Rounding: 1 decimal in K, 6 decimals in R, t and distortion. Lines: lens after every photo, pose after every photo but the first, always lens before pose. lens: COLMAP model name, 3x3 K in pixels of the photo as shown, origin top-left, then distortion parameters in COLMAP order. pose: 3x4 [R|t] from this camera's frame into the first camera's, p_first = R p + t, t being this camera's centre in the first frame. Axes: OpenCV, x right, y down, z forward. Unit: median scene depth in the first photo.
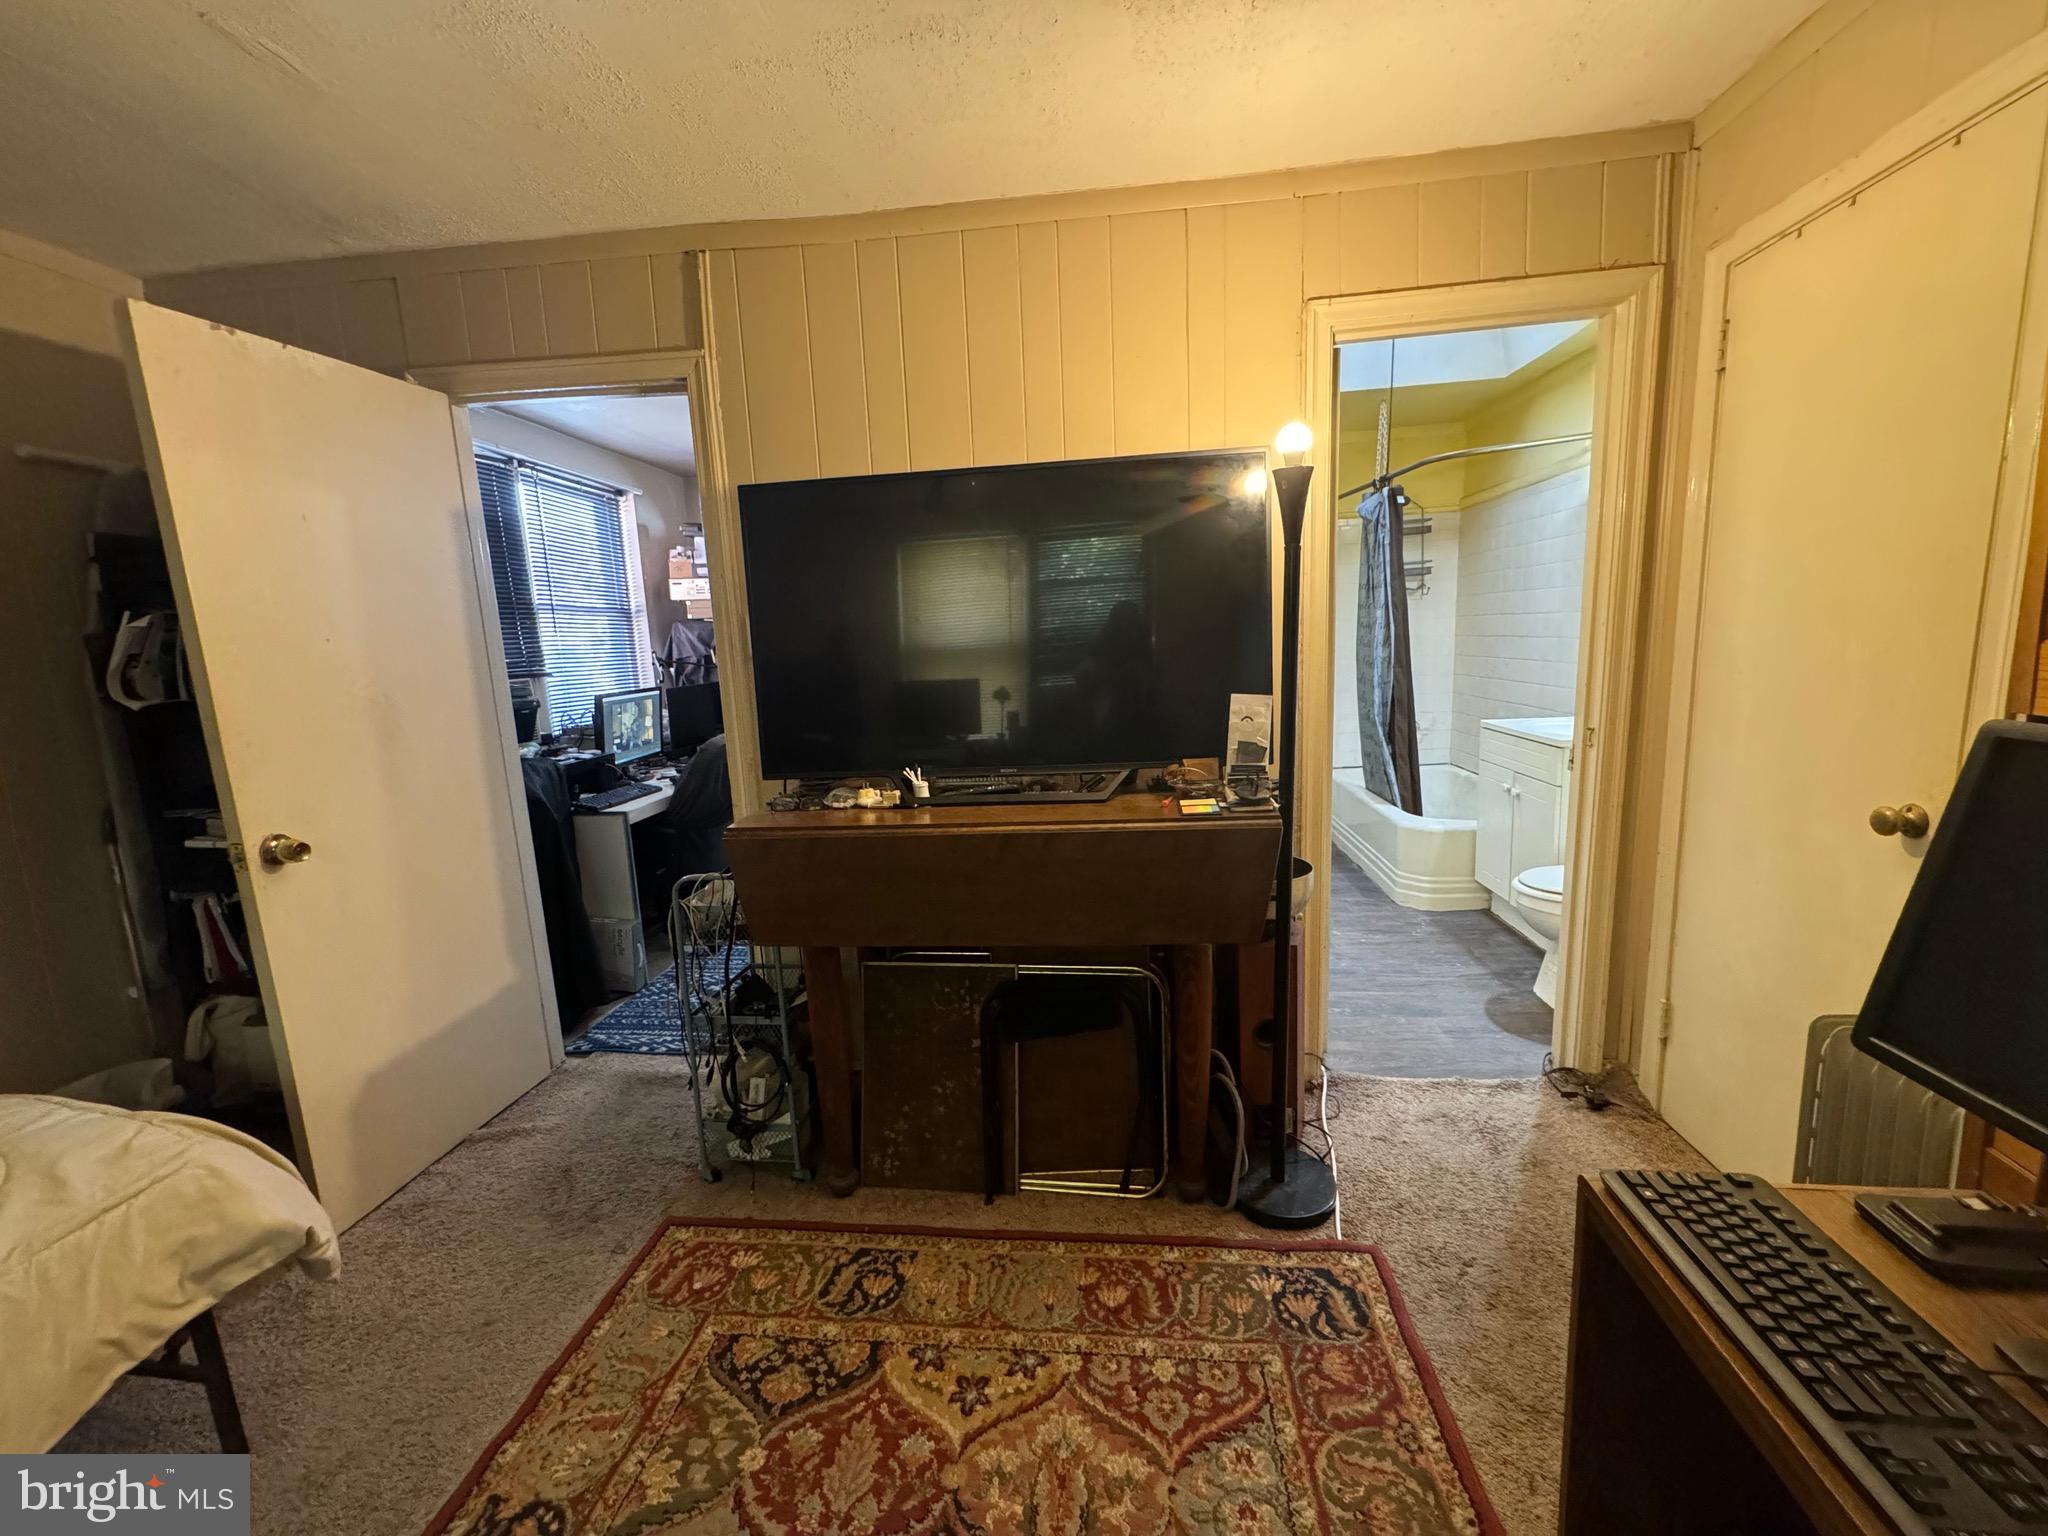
lens RADIAL K [[822.2, 0, 1021.9], [0, 822.2, 764.7], [0, 0, 1]] dist [-0.000092, -0.000177]
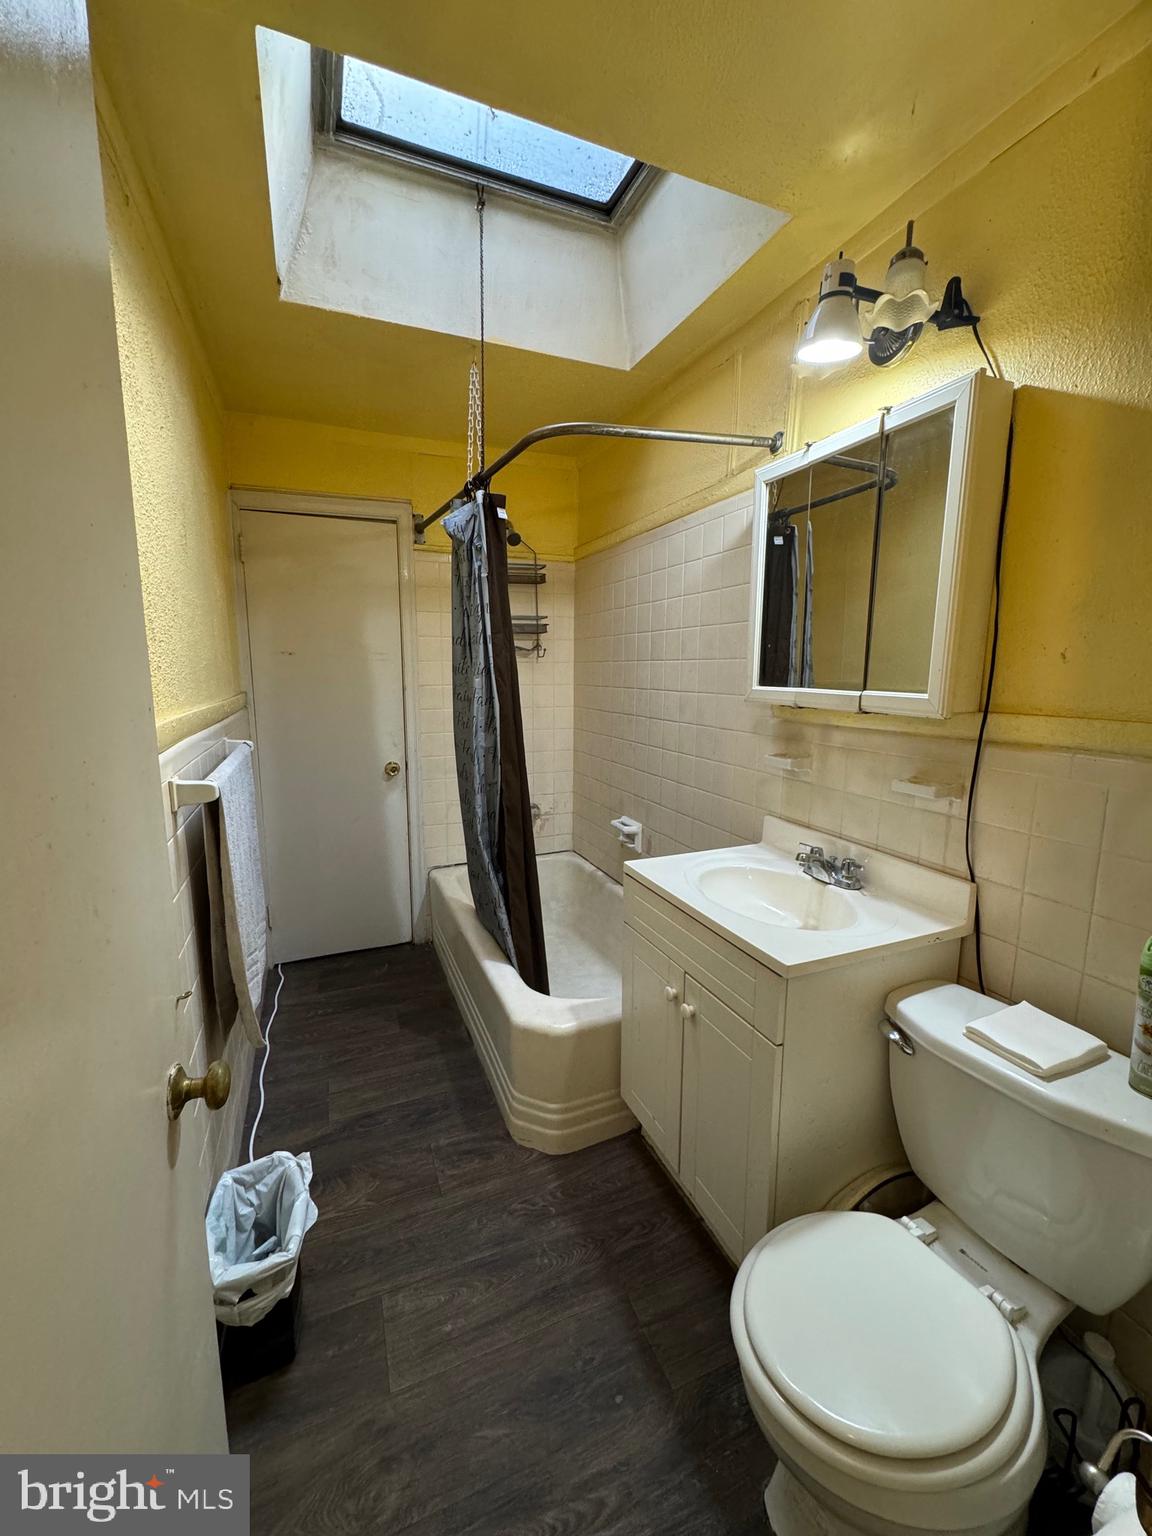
lens RADIAL K [[616.6, 0, 577.3], [0, 616.6, 765.1], [0, 0, 1]] dist [-0.000092, -0.000177]
pose [[0.874295, -0.024265, 0.484787, 0.691454], [0.030603, 0.999518, -0.005162, -0.296059], [-0.484428, 0.019349, 0.874617, 1.391895]]
